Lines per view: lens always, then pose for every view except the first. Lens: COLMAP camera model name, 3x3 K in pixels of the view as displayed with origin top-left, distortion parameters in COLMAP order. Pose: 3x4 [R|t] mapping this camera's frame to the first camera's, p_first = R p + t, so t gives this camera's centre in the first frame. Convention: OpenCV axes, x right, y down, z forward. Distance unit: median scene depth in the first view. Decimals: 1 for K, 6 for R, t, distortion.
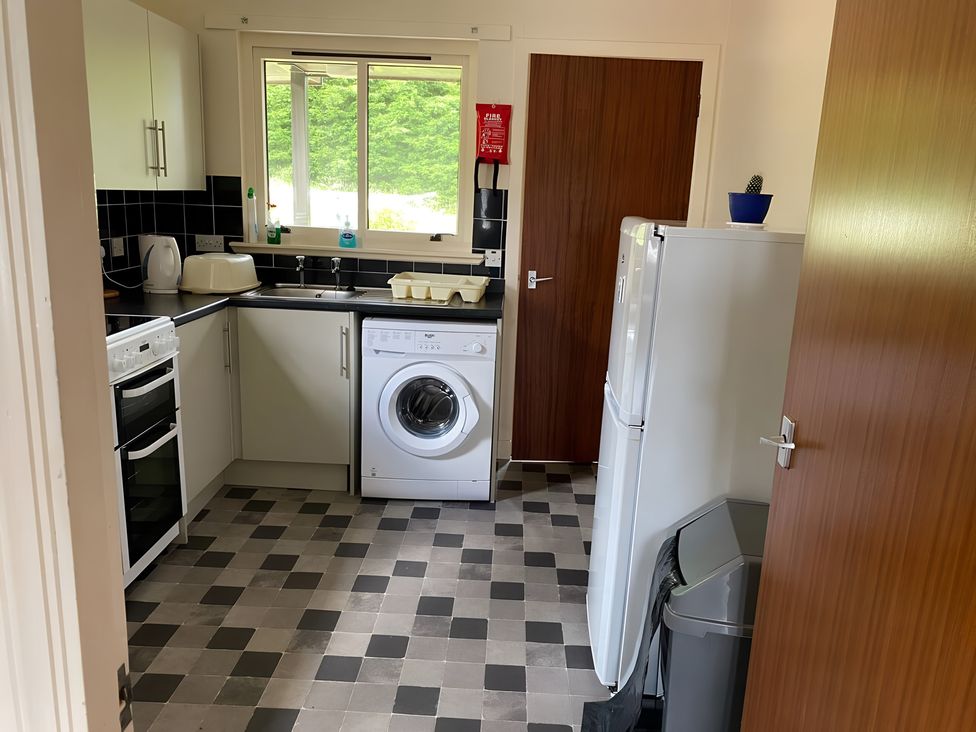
lens RADIAL K [[744.5, 0, 488.0], [0, 744.5, 366.0], [0, 0, 1]] dist [0.124627, -0.301379]
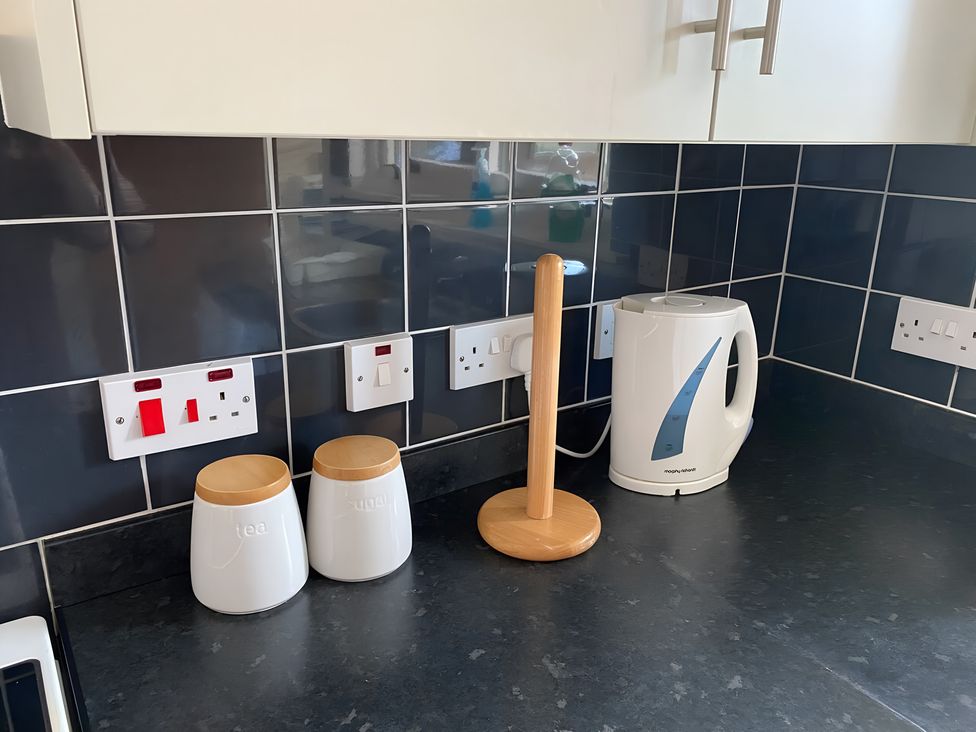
lens RADIAL K [[744.5, 0, 488.0], [0, 744.5, 366.0], [0, 0, 1]] dist [0.124627, -0.301379]
pose [[0.596784, 0.216829, -0.772551, -0.283352], [-0.176857, 0.974664, 0.136936, -0.179735], [0.782669, 0.054909, 0.620011, 0.780096]]
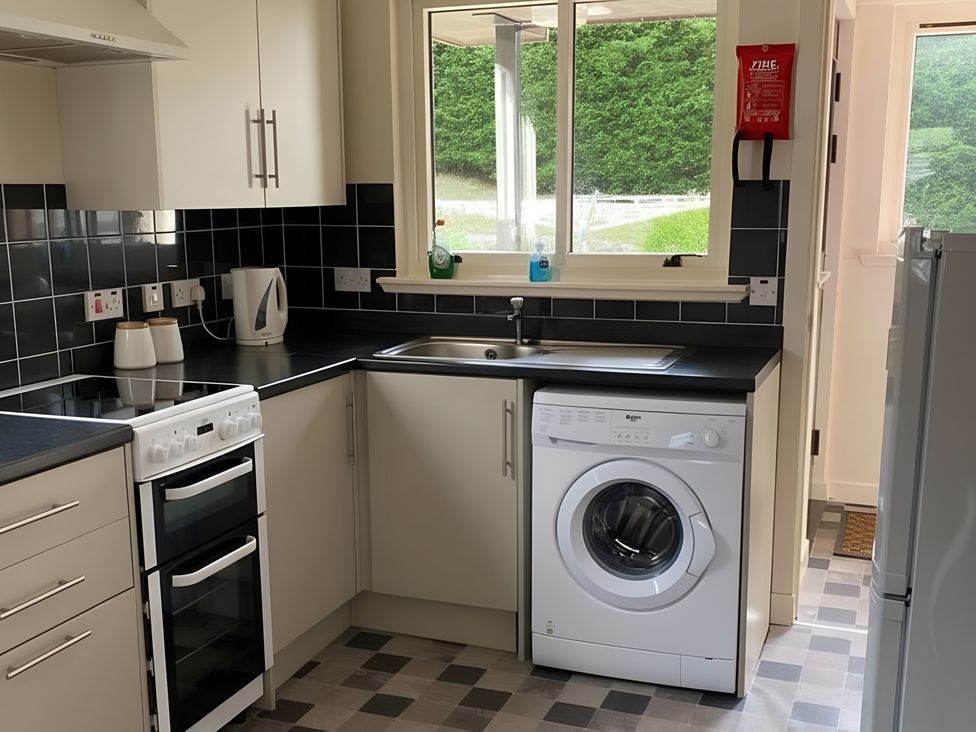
lens RADIAL K [[1105.9, 0, 484.6], [0, 1105.9, 416.9], [0, 0, 1]] dist [0.201116, -0.763143]
pose [[0.942915, 0.019621, -0.332455, 0.108377], [-0.030211, 0.999186, -0.026714, -0.011628], [0.331660, 0.035233, 0.942741, 0.071145]]
